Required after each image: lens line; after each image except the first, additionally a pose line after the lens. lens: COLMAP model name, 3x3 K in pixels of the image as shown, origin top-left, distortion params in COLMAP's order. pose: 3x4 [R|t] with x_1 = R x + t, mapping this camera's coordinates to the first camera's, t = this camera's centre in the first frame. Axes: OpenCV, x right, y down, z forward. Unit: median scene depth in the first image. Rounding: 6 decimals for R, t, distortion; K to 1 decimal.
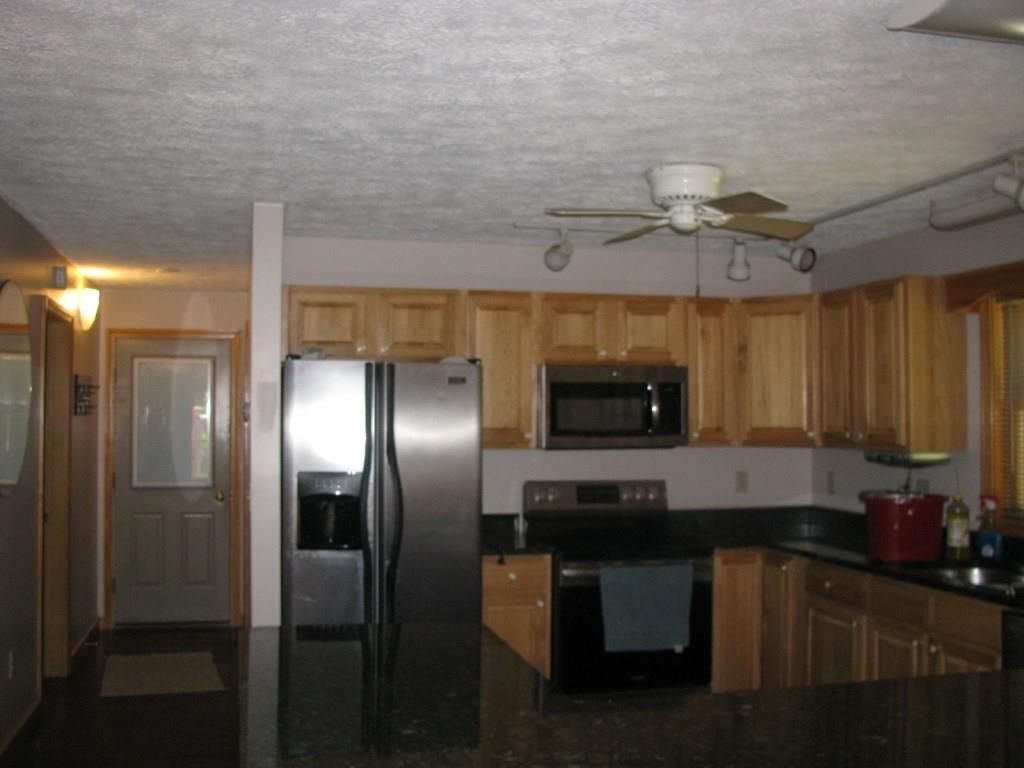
lens RADIAL K [[1091.3, 0, 511.9], [0, 1091.3, 383.4], [0, 0, 1]] dist [-0.159008, 0.039566]
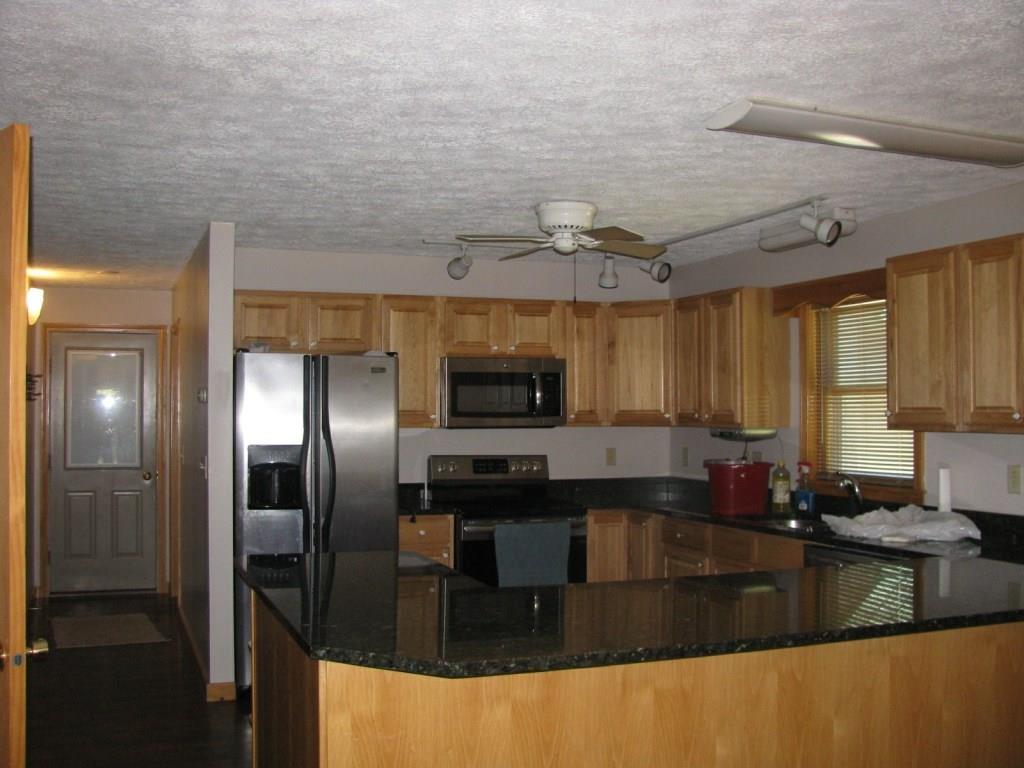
lens RADIAL K [[1091.3, 0, 511.9], [0, 1091.3, 383.4], [0, 0, 1]] dist [-0.159008, 0.039566]
pose [[0.993535, 0.001117, 0.113525, -0.041035], [-0.001862, 0.999977, 0.006455, 0.004148], [-0.113515, -0.006625, 0.993514, -0.229325]]
